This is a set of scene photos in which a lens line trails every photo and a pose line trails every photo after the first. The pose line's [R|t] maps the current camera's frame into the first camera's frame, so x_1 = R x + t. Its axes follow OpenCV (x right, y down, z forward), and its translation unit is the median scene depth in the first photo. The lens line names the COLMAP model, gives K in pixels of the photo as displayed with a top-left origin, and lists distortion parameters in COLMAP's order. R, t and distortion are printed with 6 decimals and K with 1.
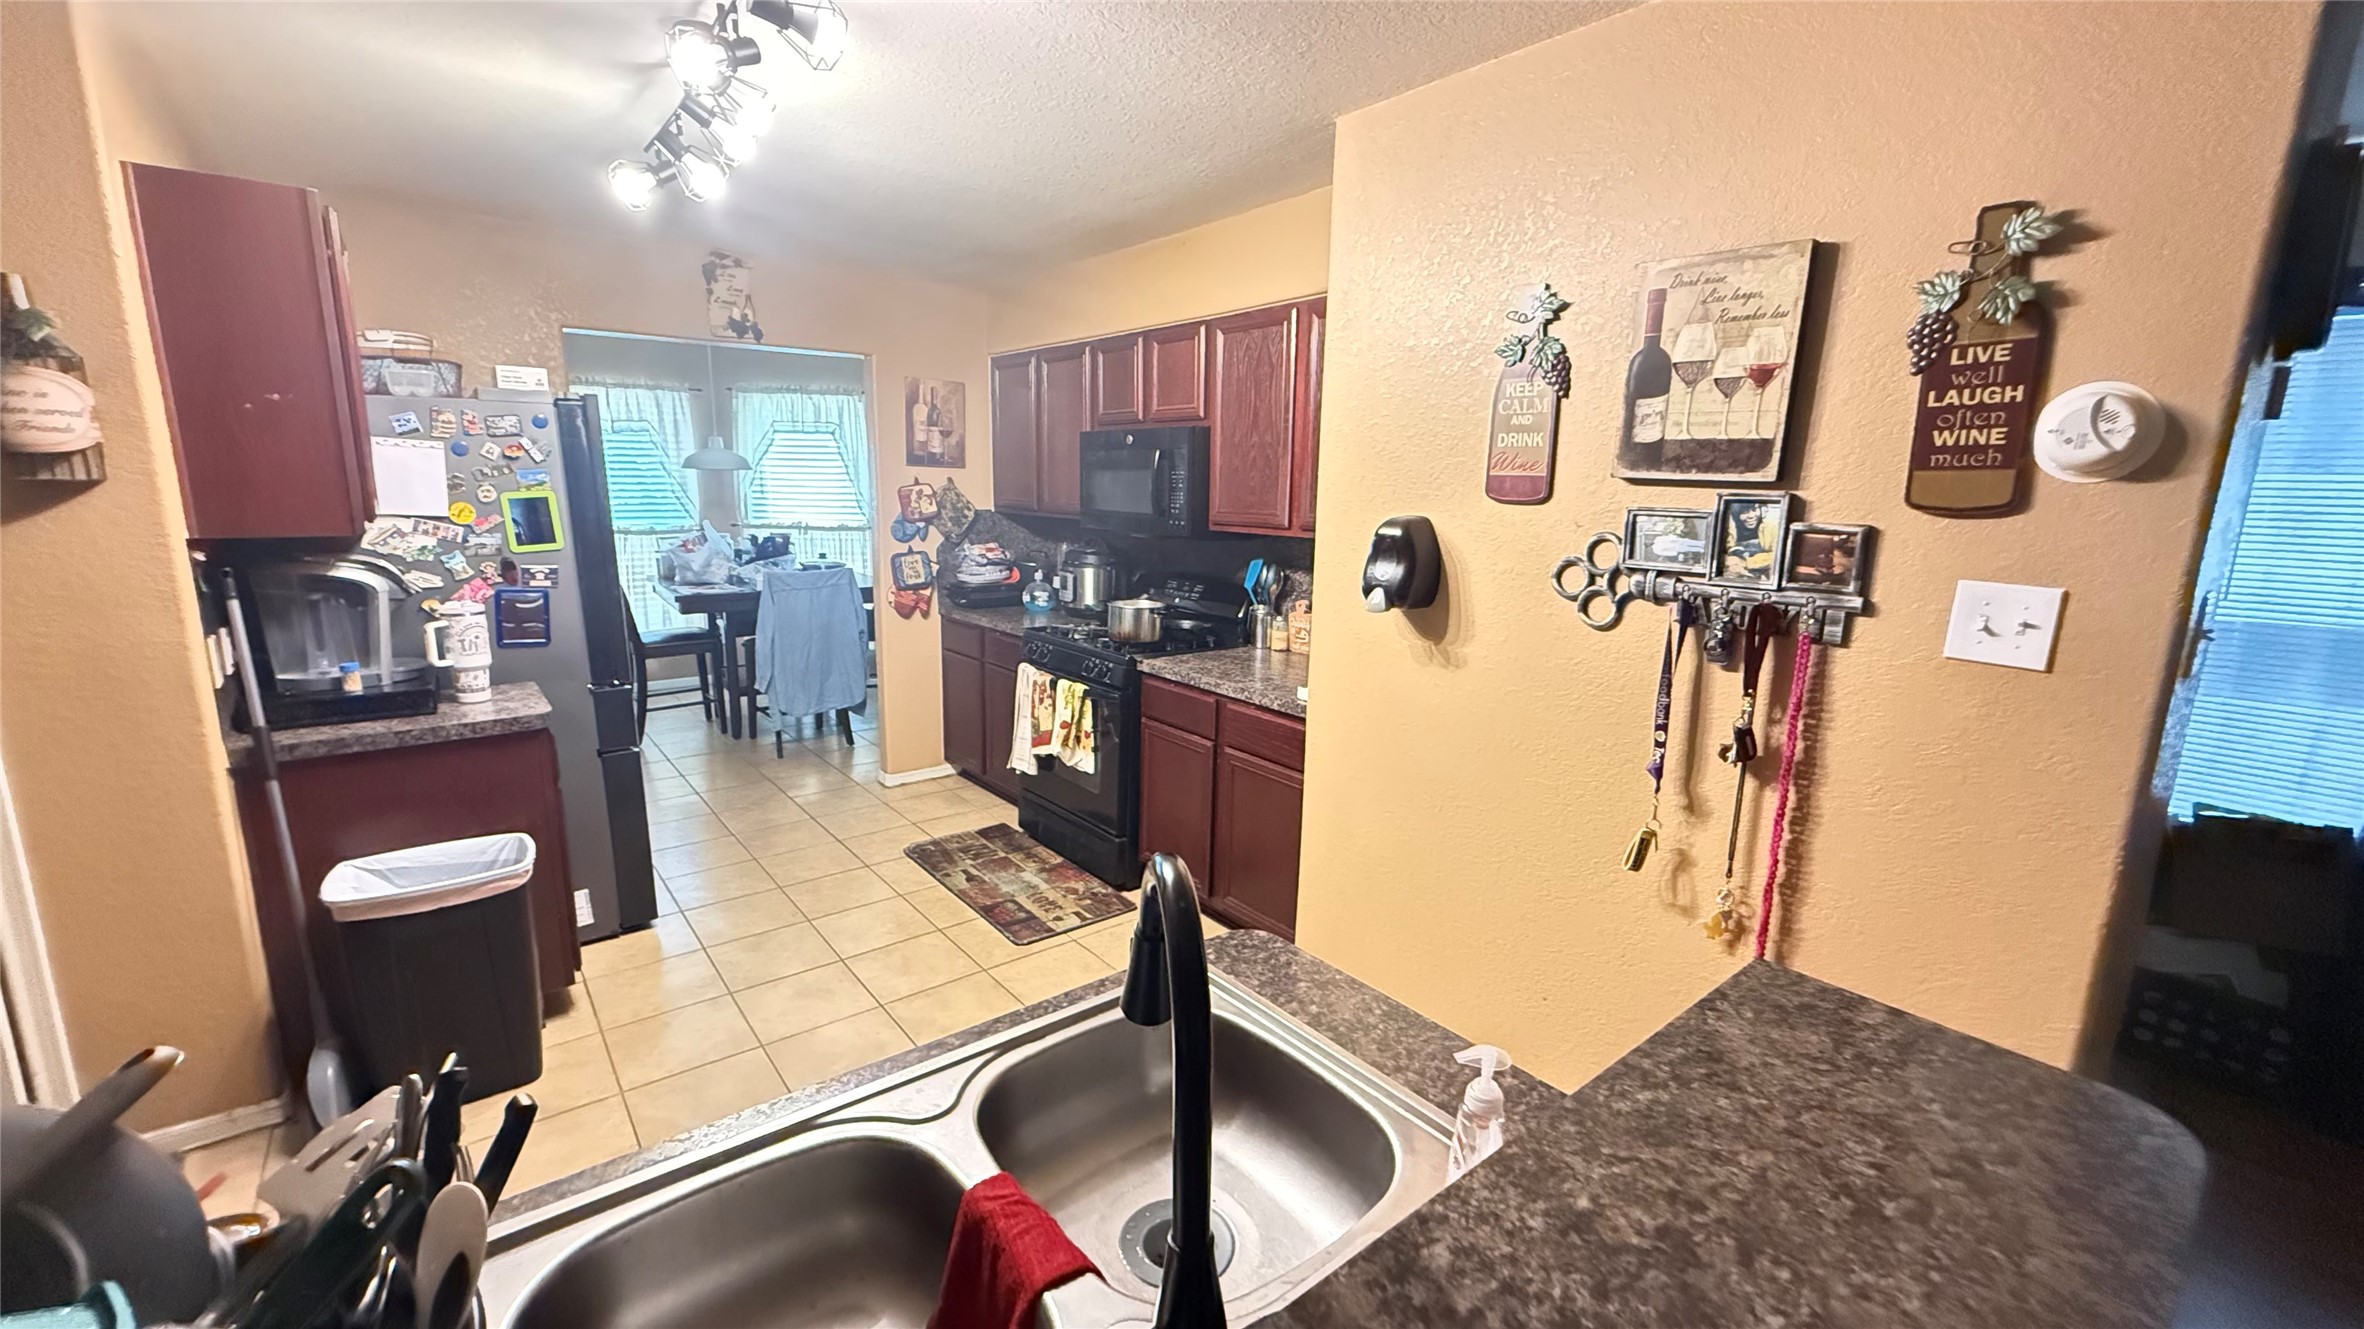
lens RADIAL K [[945.0, 0, 1181.8], [0, 945.0, 664.4], [0, 0, 1]] dist [0.002128, -0.001006]
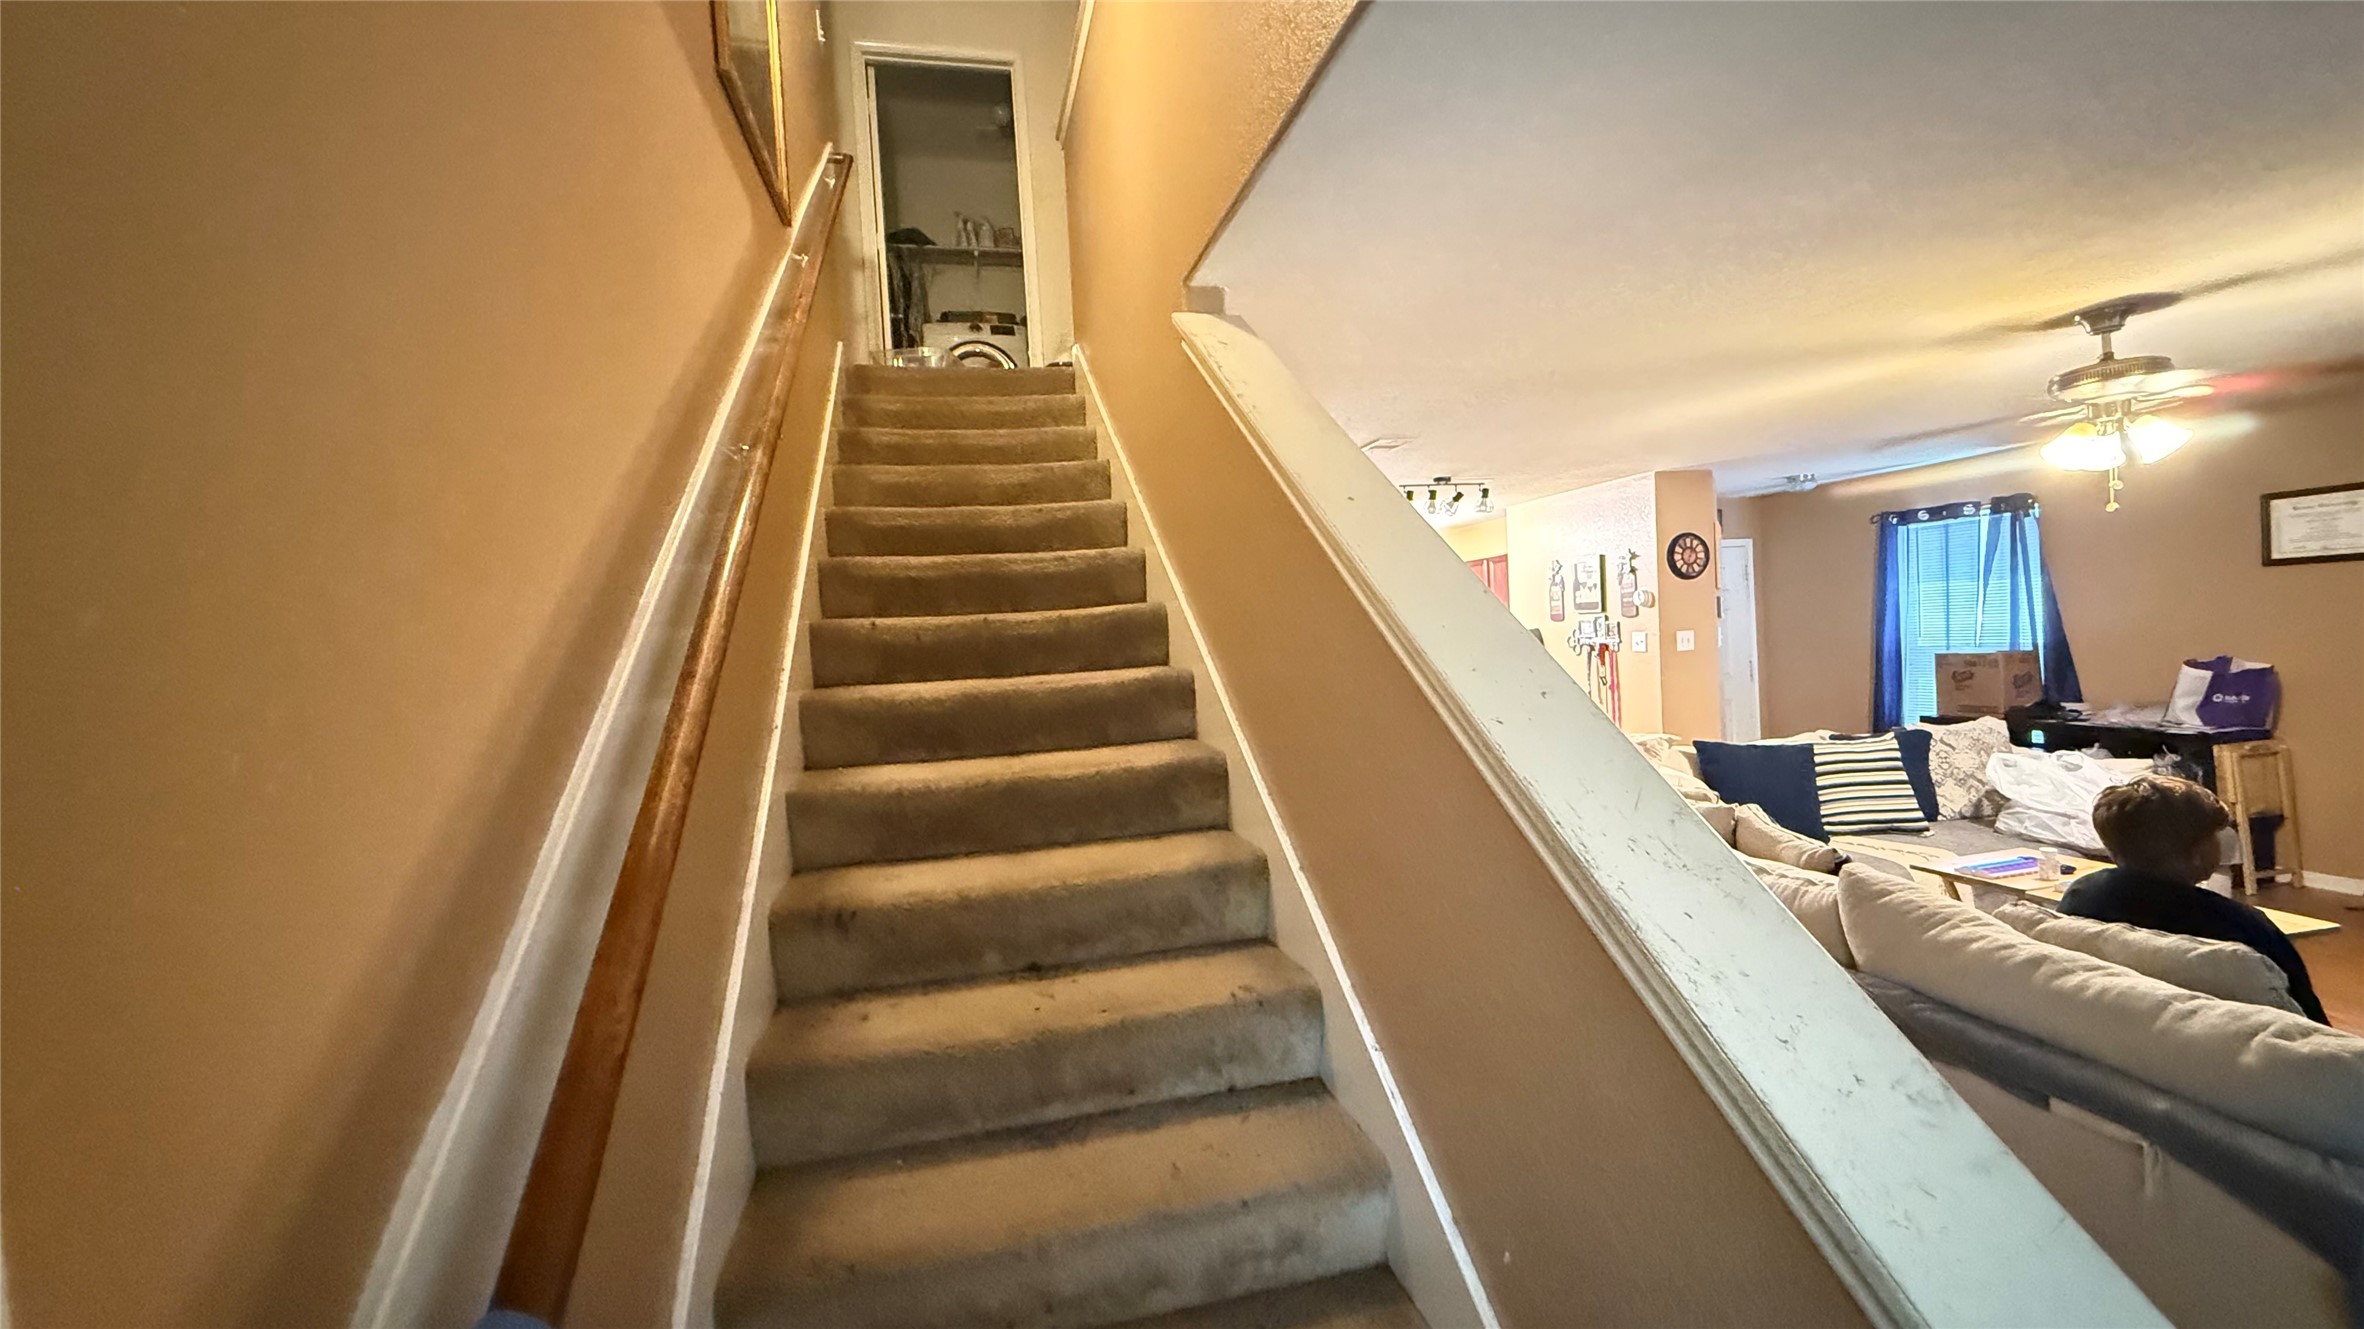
lens RADIAL K [[945.0, 0, 1179.2], [0, 945.0, 663.0], [0, 0, 1]] dist [0.002128, -0.001006]
pose [[0.904702, -0.059034, -0.421935, 0.246663], [-0.008064, 0.987803, -0.155497, 0.229826], [0.425969, 0.144081, 0.893192, -1.155557]]
